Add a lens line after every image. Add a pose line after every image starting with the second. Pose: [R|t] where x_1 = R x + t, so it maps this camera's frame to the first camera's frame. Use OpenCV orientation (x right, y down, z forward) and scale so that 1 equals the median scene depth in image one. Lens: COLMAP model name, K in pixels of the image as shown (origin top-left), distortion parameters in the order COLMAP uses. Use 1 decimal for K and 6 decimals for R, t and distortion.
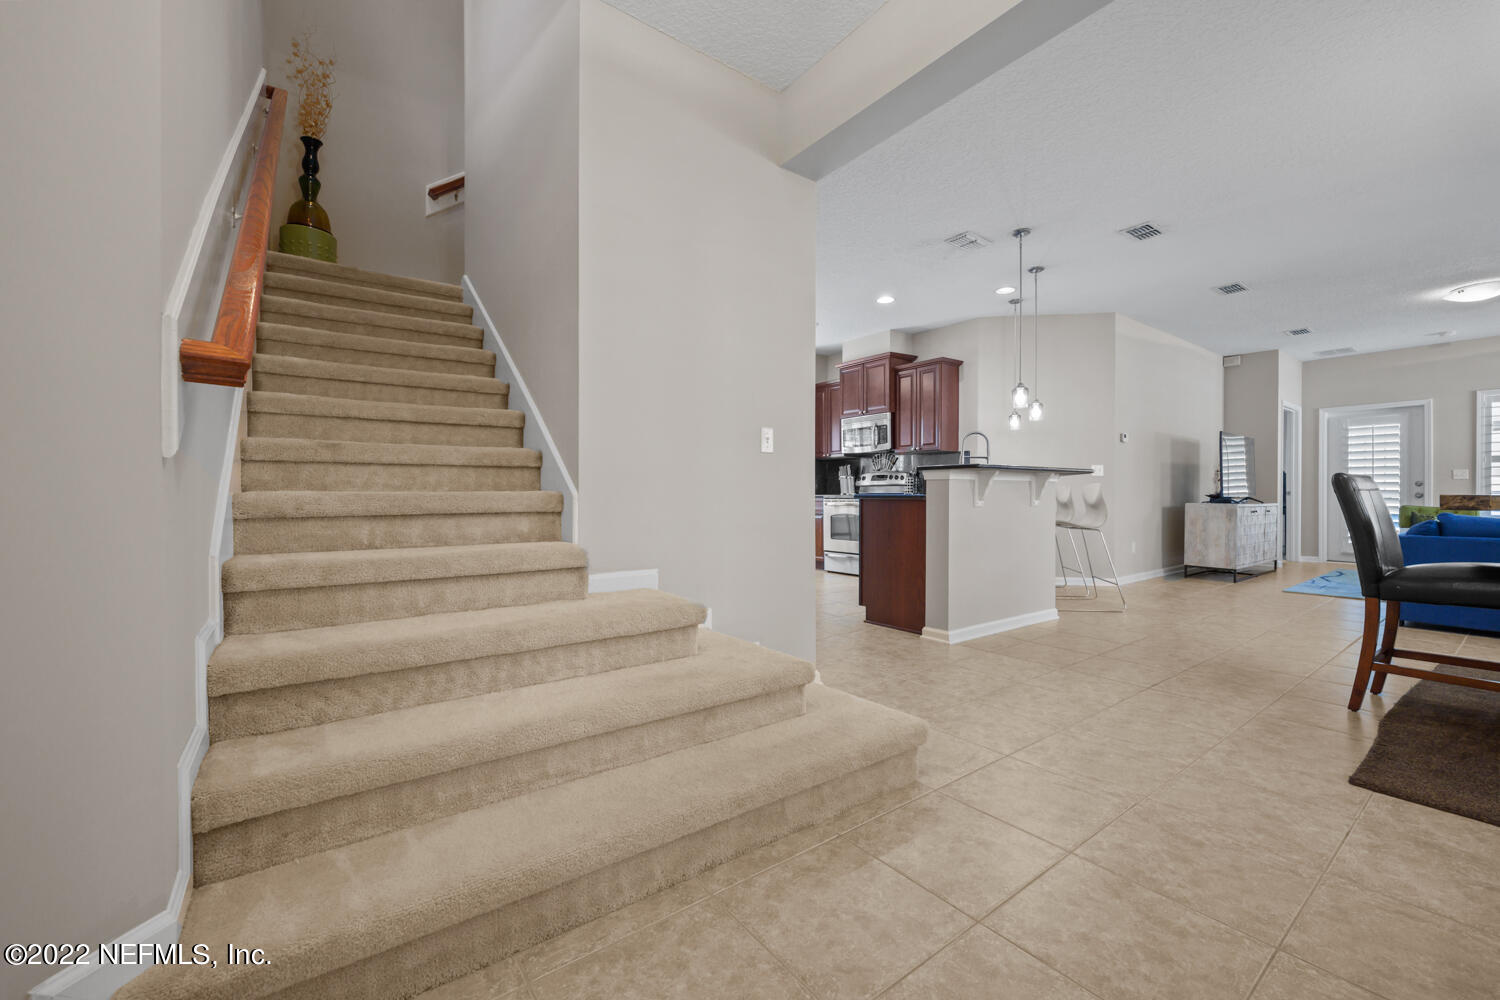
lens RADIAL K [[608.0, 0, 753.5], [0, 608.0, 495.2], [0, 0, 1]] dist [0.002136, 0.000045]
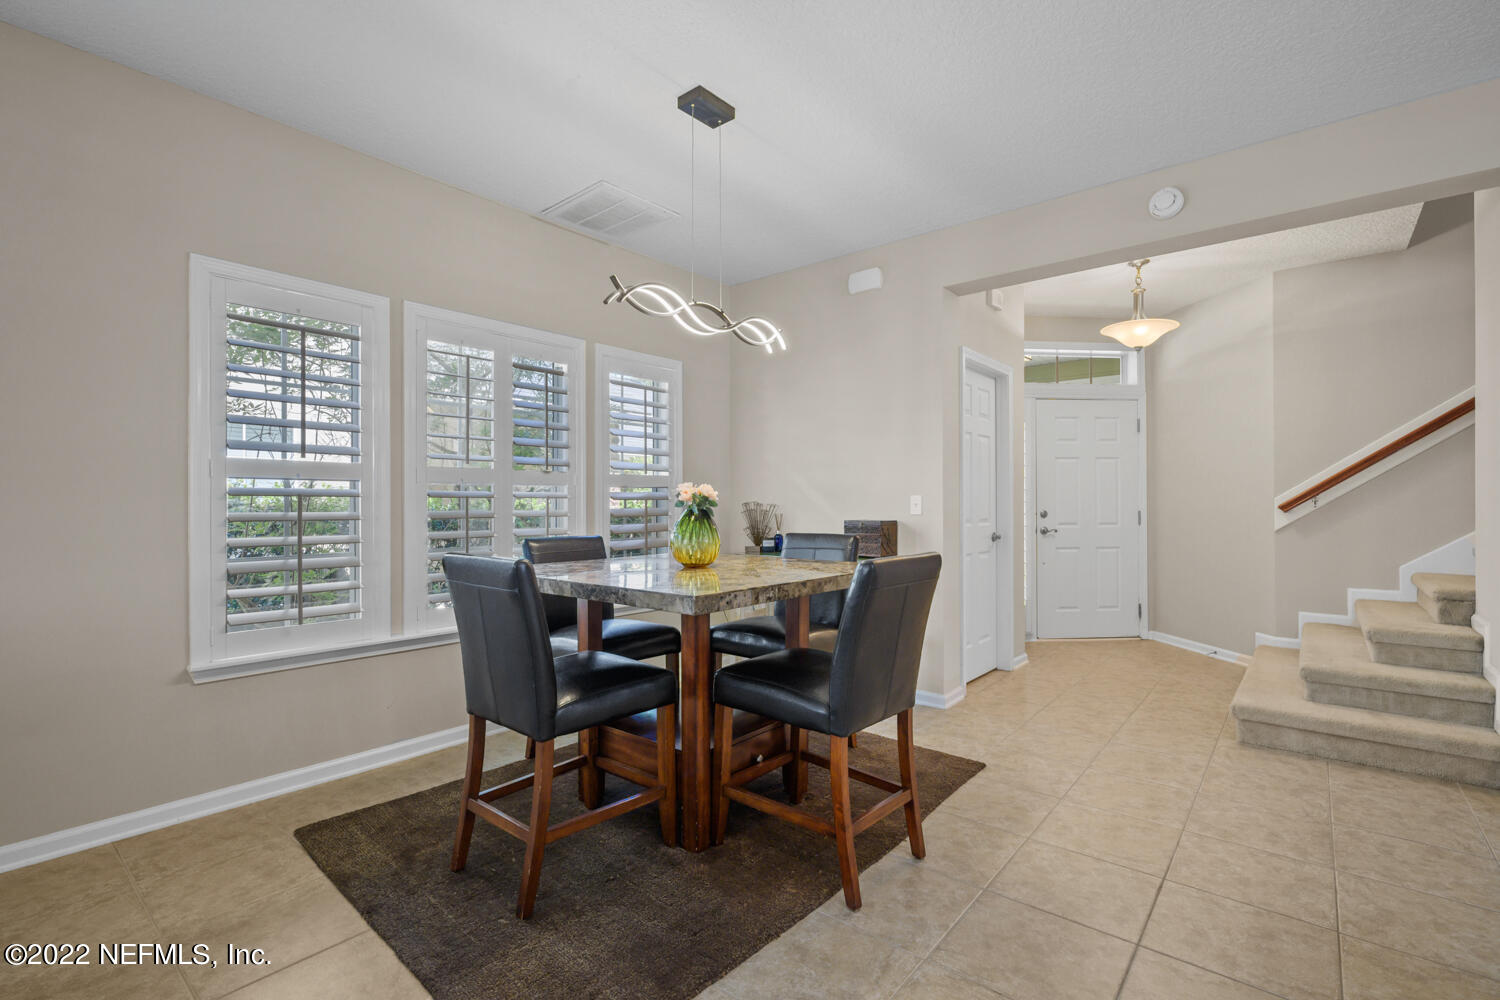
lens RADIAL K [[673.1, 0, 751.0], [0, 673.1, 502.7], [0, 0, 1]] dist [-0.004578, 0.001642]
pose [[-0.975173, 0.001293, -0.221439, 1.425220], [0.002161, 0.999991, -0.003679, -0.099968], [0.221433, -0.004066, -0.975167, 1.845402]]
